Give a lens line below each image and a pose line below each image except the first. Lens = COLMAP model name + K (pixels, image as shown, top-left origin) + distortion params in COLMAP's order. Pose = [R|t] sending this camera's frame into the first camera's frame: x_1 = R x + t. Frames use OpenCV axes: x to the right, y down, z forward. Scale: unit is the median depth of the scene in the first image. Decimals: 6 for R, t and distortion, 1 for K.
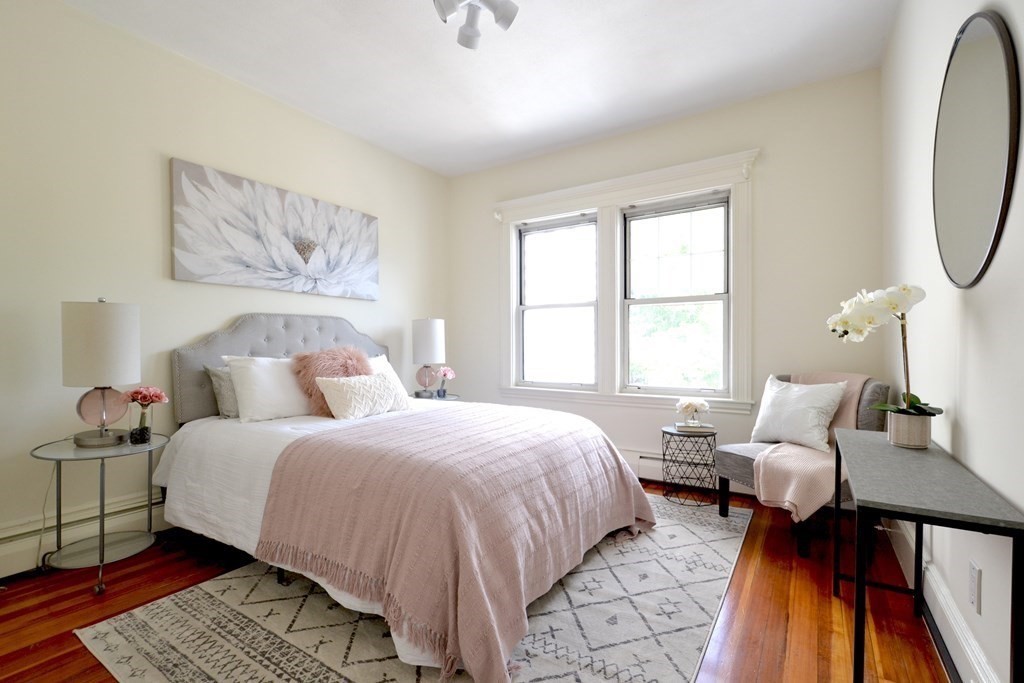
lens RADIAL K [[453.0, 0, 505.3], [0, 453.0, 346.1], [0, 0, 1]] dist [-0.003312, -0.001081]
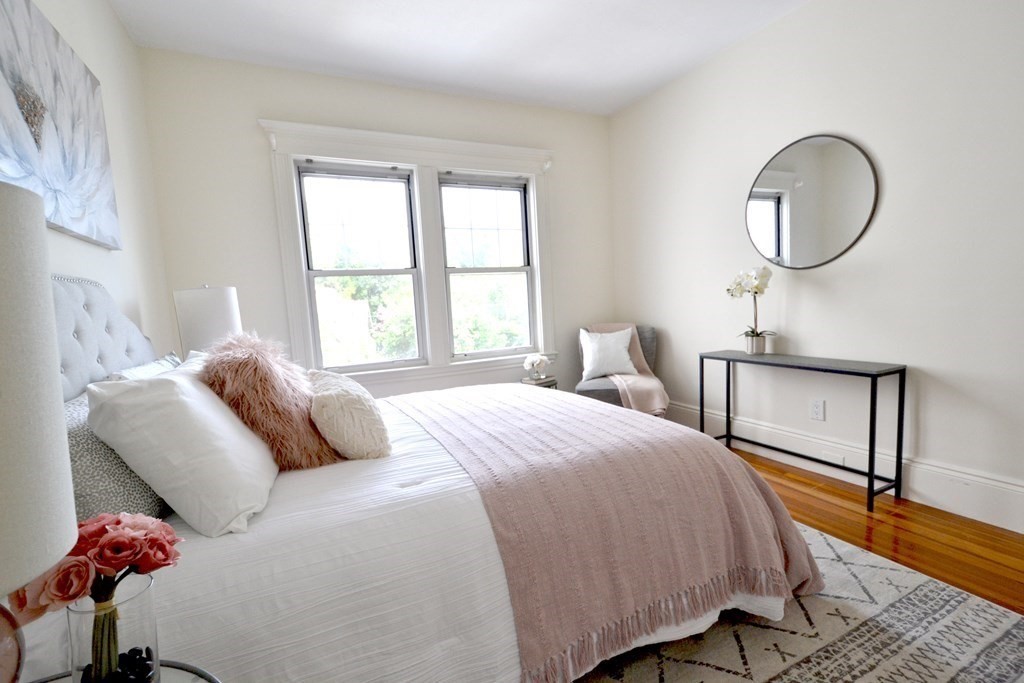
lens RADIAL K [[453.0, 0, 505.3], [0, 453.0, 346.1], [0, 0, 1]] dist [-0.003312, -0.001081]
pose [[0.526195, -0.104346, 0.843938, -0.579810], [0.054199, 0.994540, 0.089173, -0.016416], [-0.848635, -0.001182, 0.528977, 0.416597]]
